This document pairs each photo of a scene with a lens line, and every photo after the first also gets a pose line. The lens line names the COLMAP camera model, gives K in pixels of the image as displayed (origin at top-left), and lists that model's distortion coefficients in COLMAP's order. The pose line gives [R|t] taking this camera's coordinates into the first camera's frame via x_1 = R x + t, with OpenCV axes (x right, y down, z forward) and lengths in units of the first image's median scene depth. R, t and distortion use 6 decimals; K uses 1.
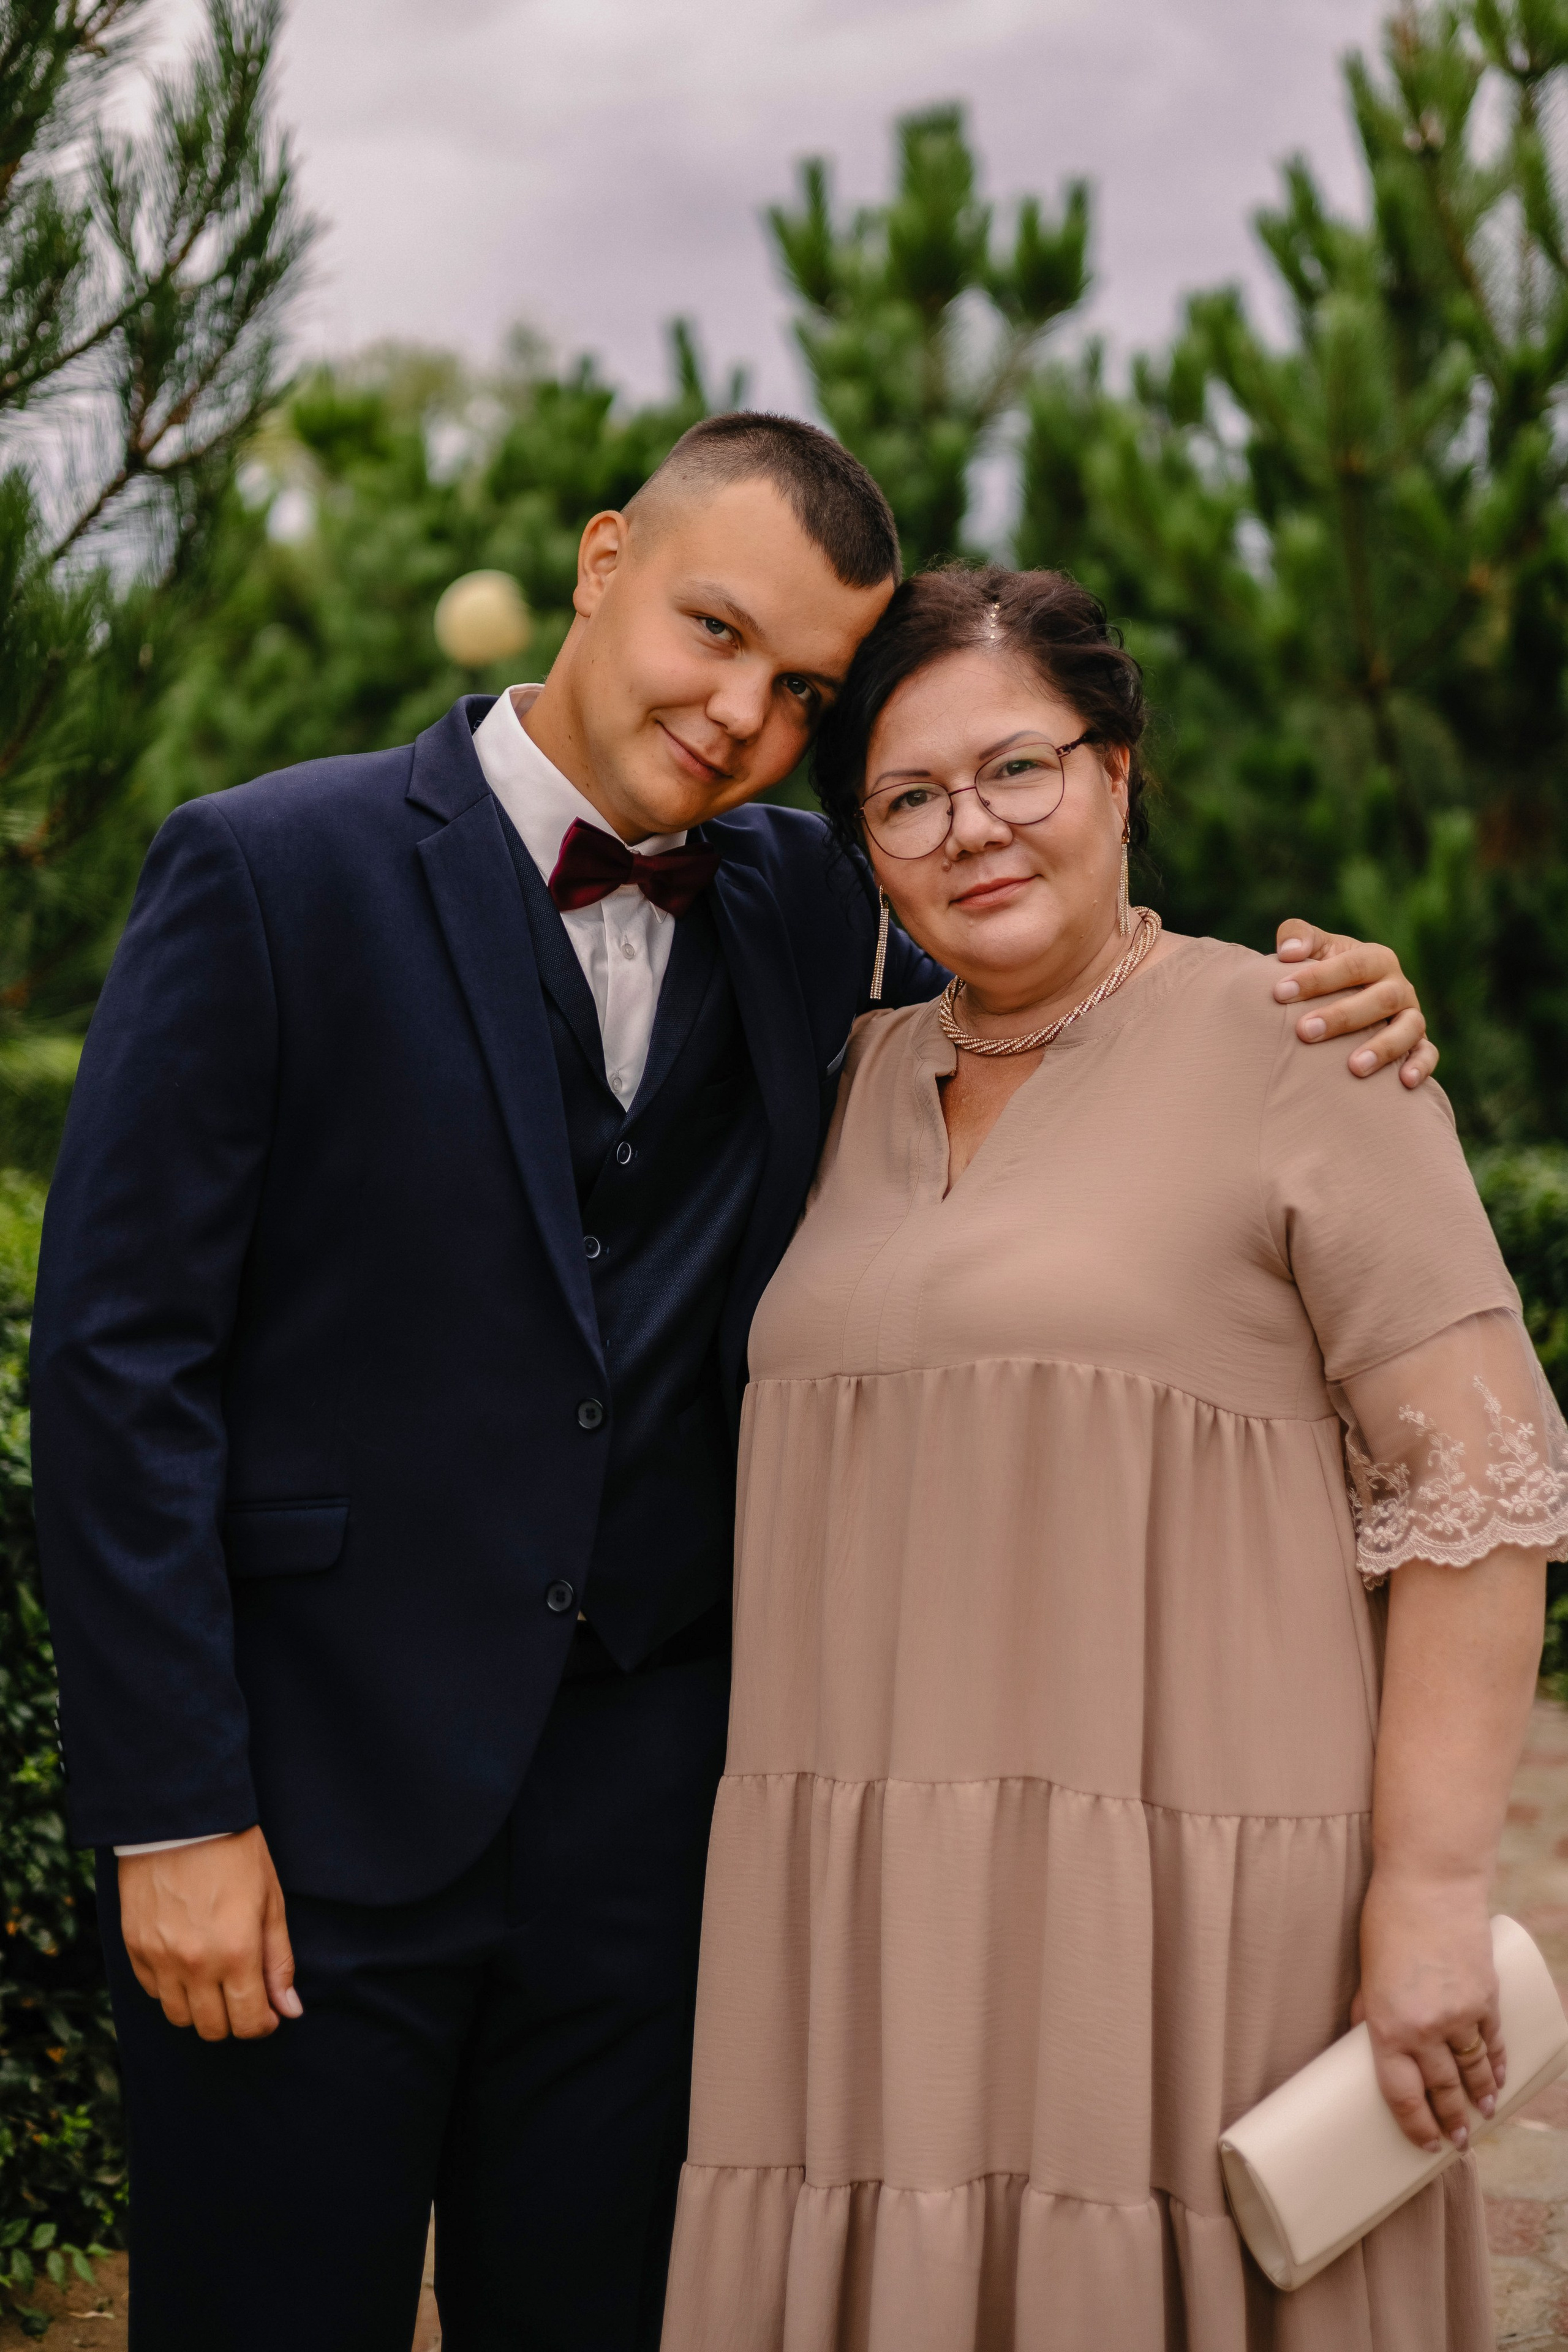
lens RADIAL K [[3576.7, 0, 788.4], [0, 3576.7, 1031.7], [0, 0, 1]] dist [0.005172, 0.008805]
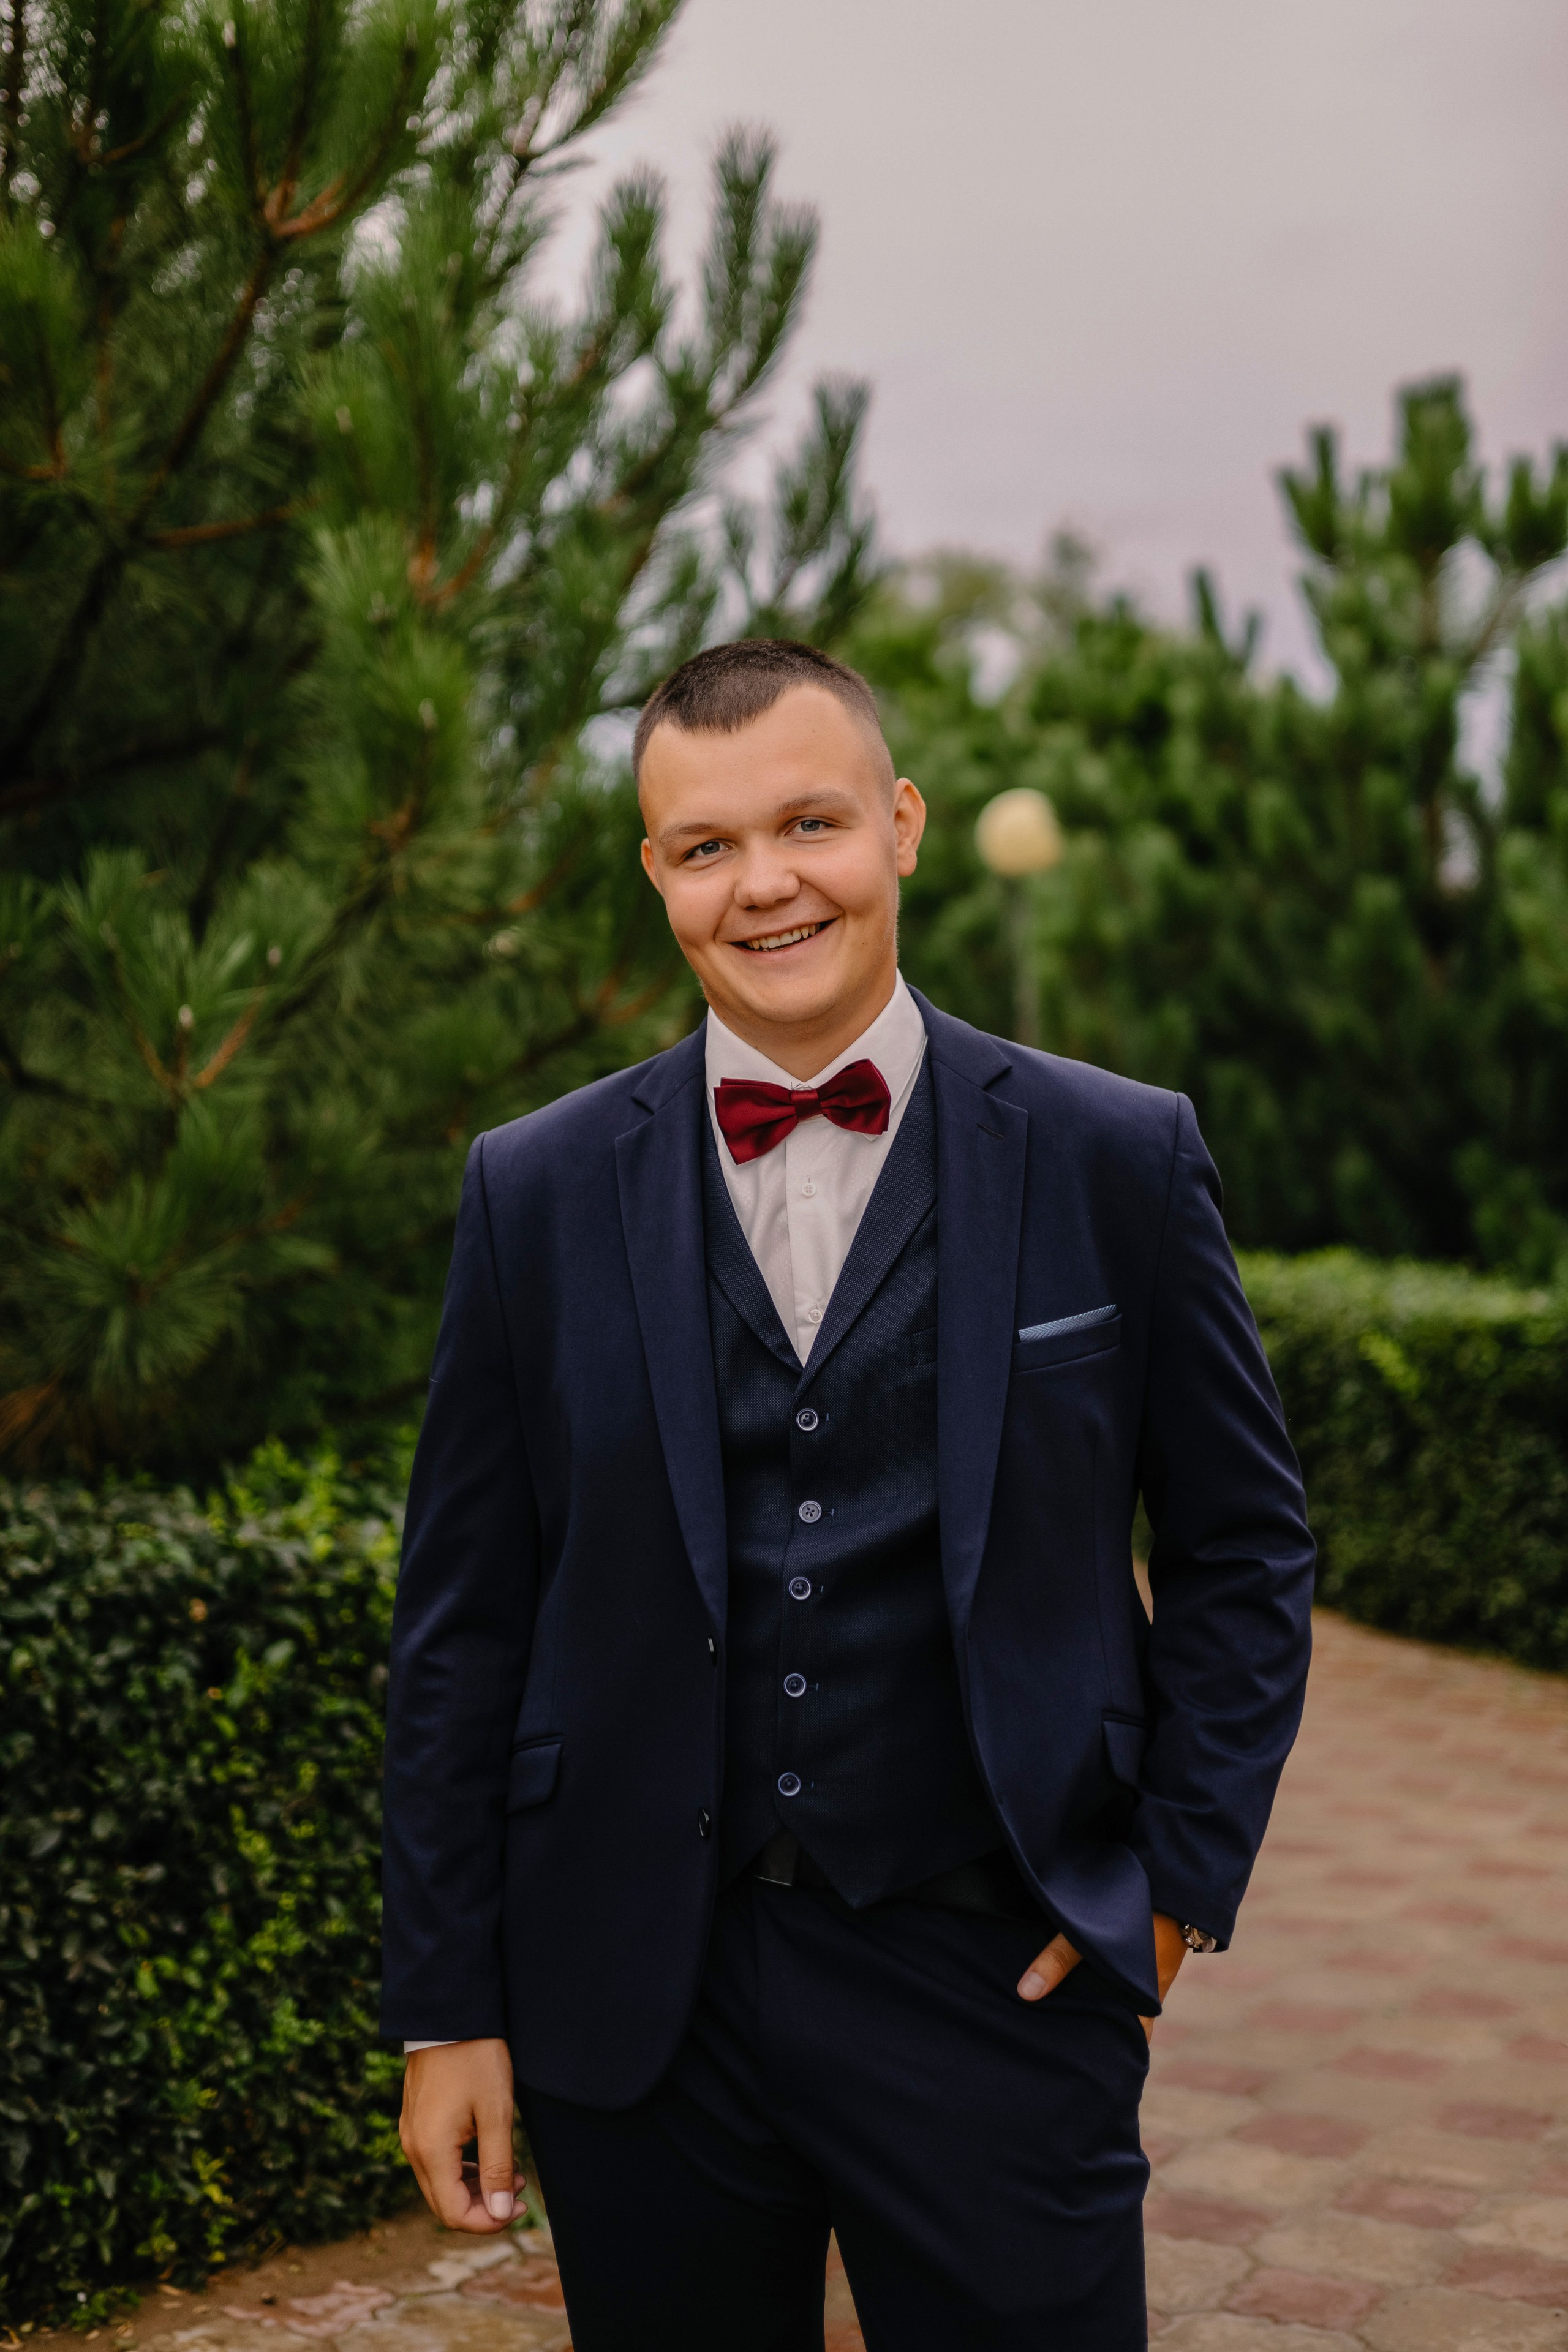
lens RADIAL K [[3514.4, 0, 786.5], [0, 3514.4, 1058.7], [0, 0, 1]] dist [0.007437, 0.044137]
pose [[0.988468, 0.013450, -0.150830, 0.012055], [-0.019867, 0.998957, -0.041115, 0.002319], [0.150119, 0.043637, 0.987704, -0.127234]]
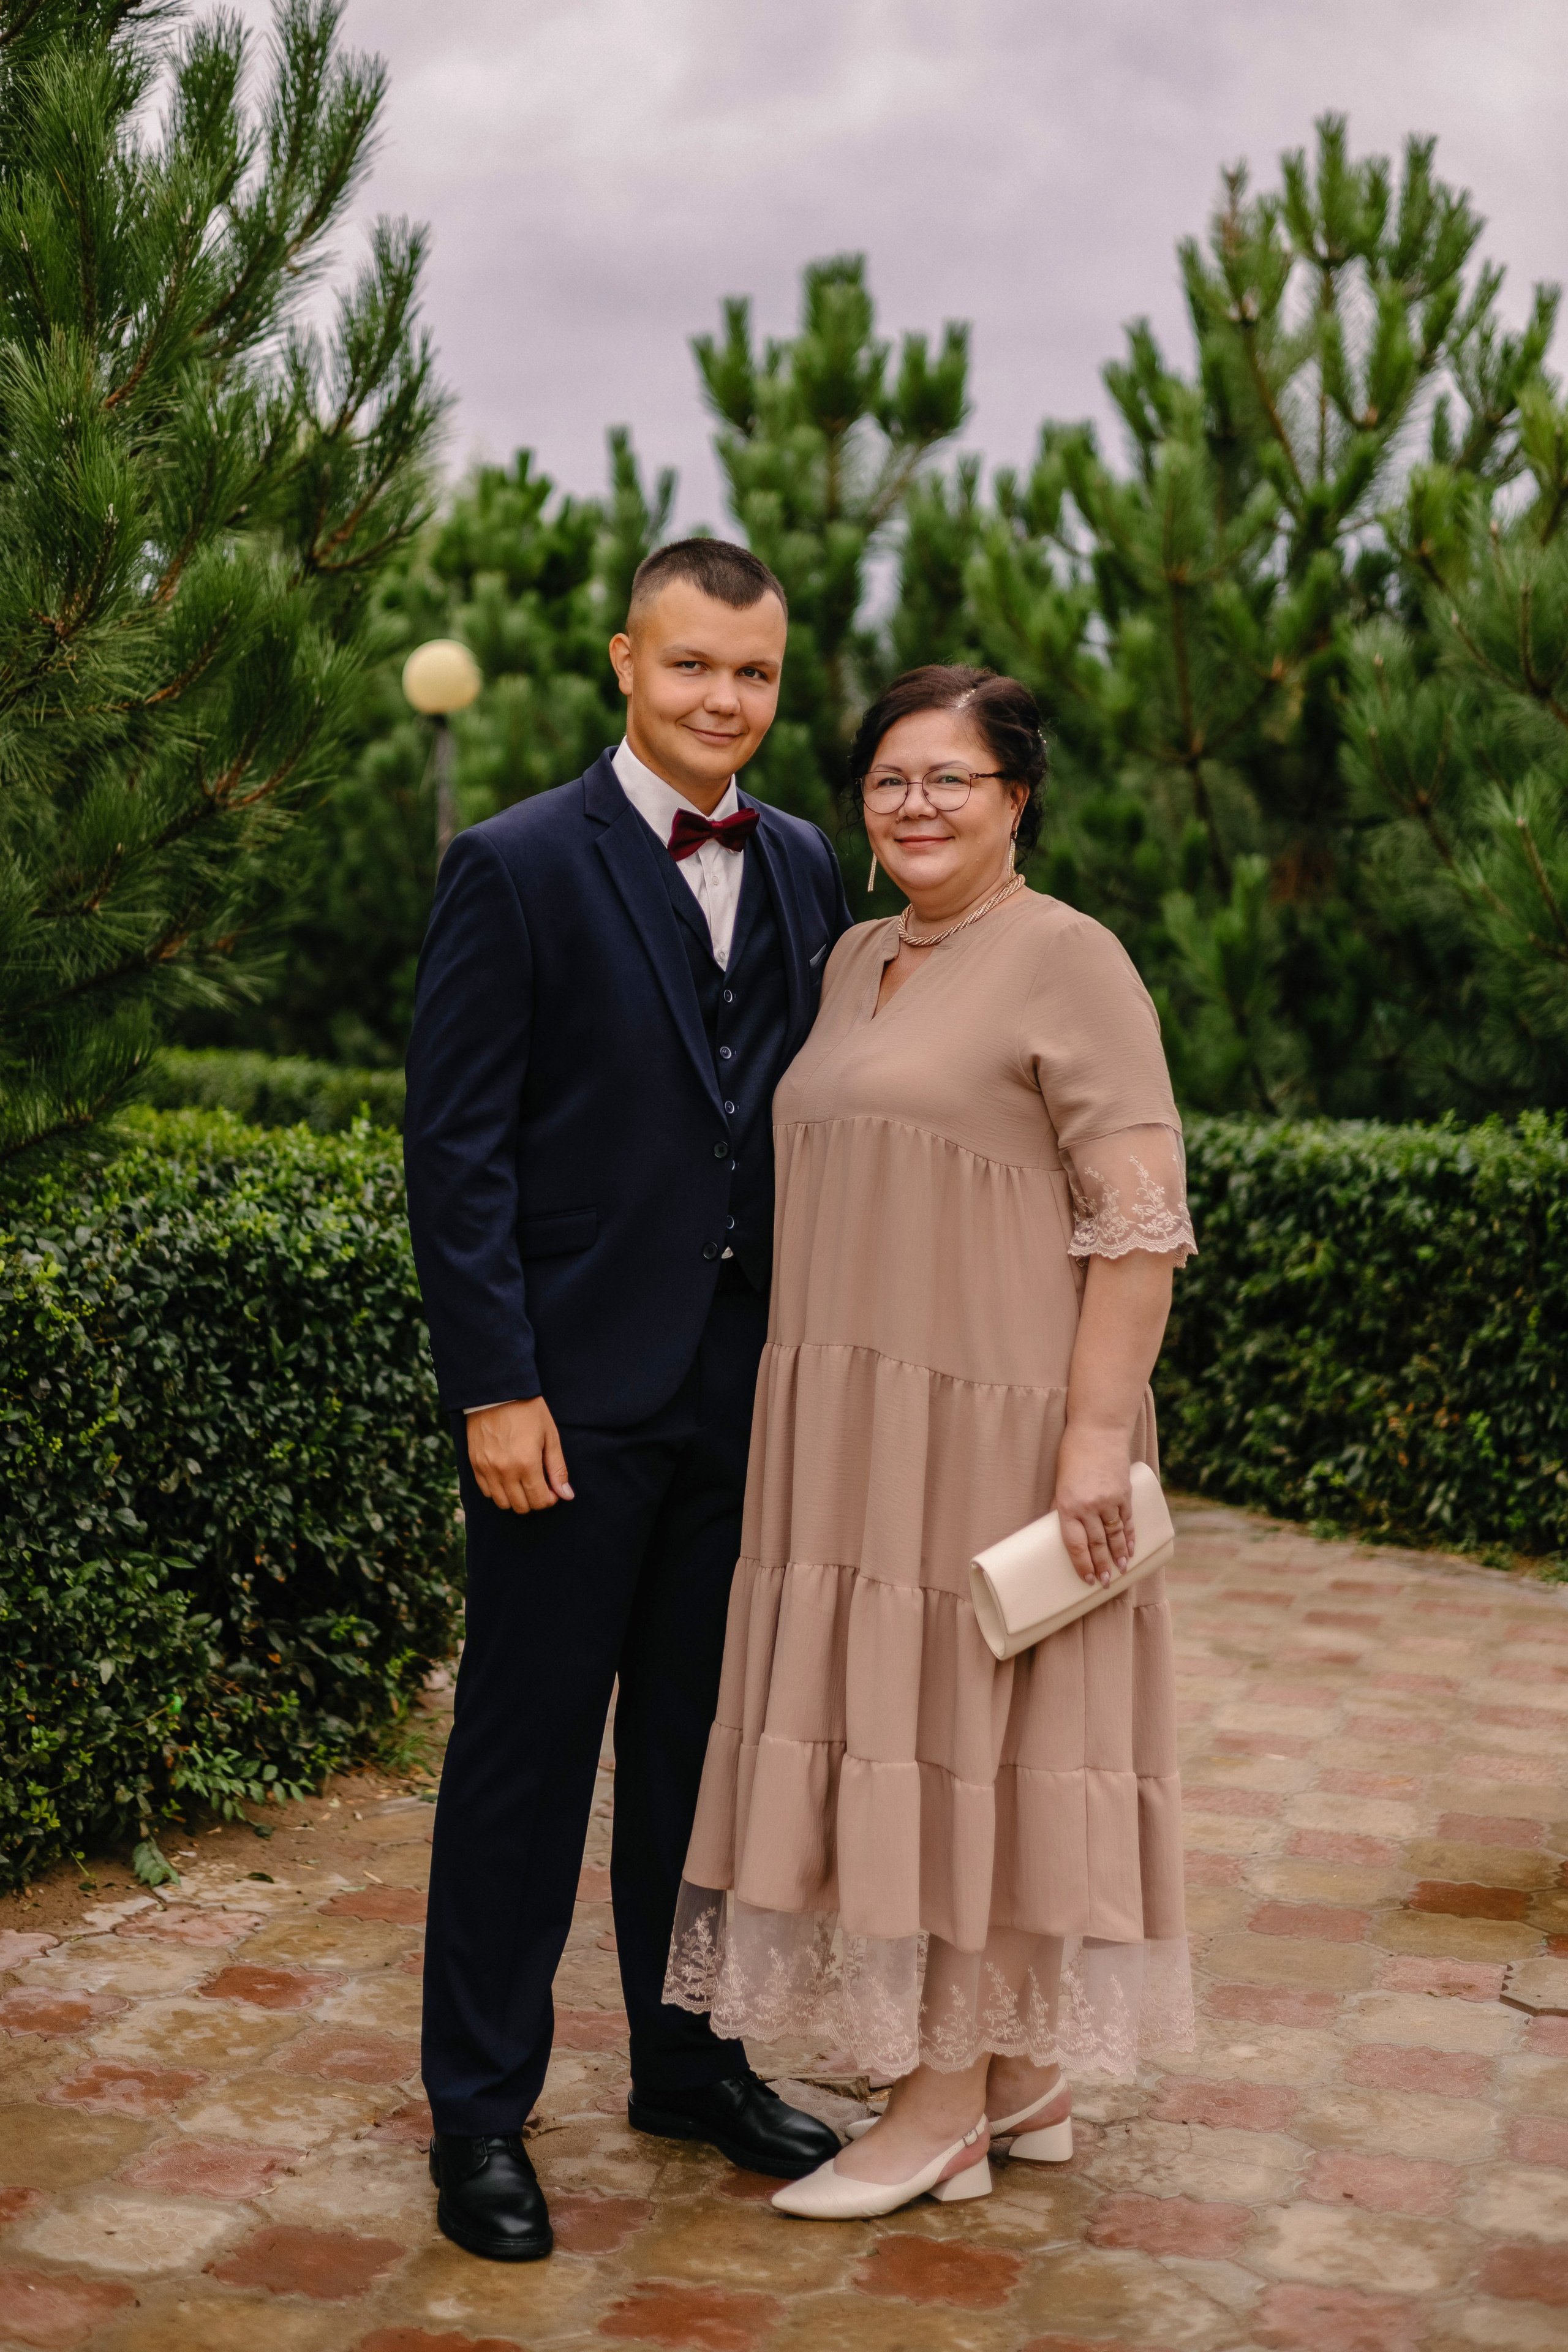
lens RADIAL K [[3453.2, 0, 779.0], [0, 3453.2, 1083.6], [0, 0, 1]] dist [0.003613, 0.061964]
pose [[0.998703, 0.024530, 0.044622, -0.029464], [-0.024591, 0.999697, 0.000813, 0.019486], [-0.044589, -0.001909, 0.999004, -0.186172]]
